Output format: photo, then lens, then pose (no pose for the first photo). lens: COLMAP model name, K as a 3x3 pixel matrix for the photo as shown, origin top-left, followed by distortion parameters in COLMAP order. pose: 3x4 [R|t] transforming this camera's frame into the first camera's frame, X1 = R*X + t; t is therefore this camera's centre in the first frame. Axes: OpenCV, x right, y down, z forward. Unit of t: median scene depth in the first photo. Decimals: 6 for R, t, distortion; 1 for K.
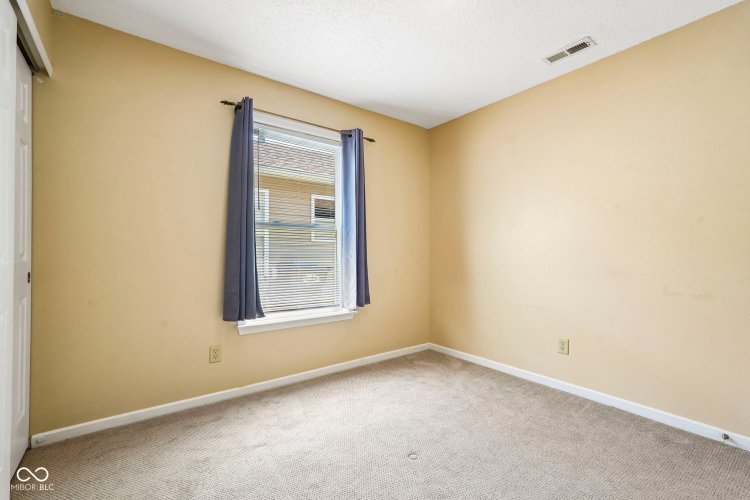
lens RADIAL K [[328.2, 0, 375.0], [0, 328.2, 250.0], [0, 0, 1]] dist [-0.017258, 0.009017]
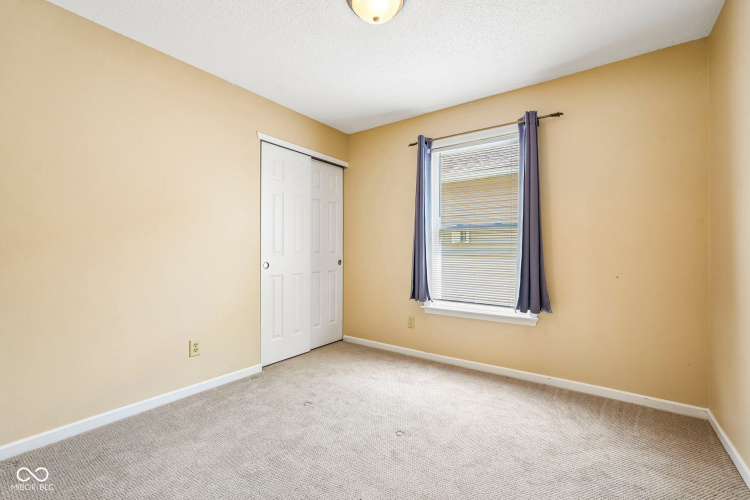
lens RADIAL K [[328.2, 0, 375.0], [0, 328.2, 250.0], [0, 0, 1]] dist [-0.017258, 0.009017]
pose [[0.291062, -0.004532, -0.956694, 0.825287], [0.004031, 0.999986, -0.003510, 0.006759], [0.956696, -0.002835, 0.291076, 0.423435]]
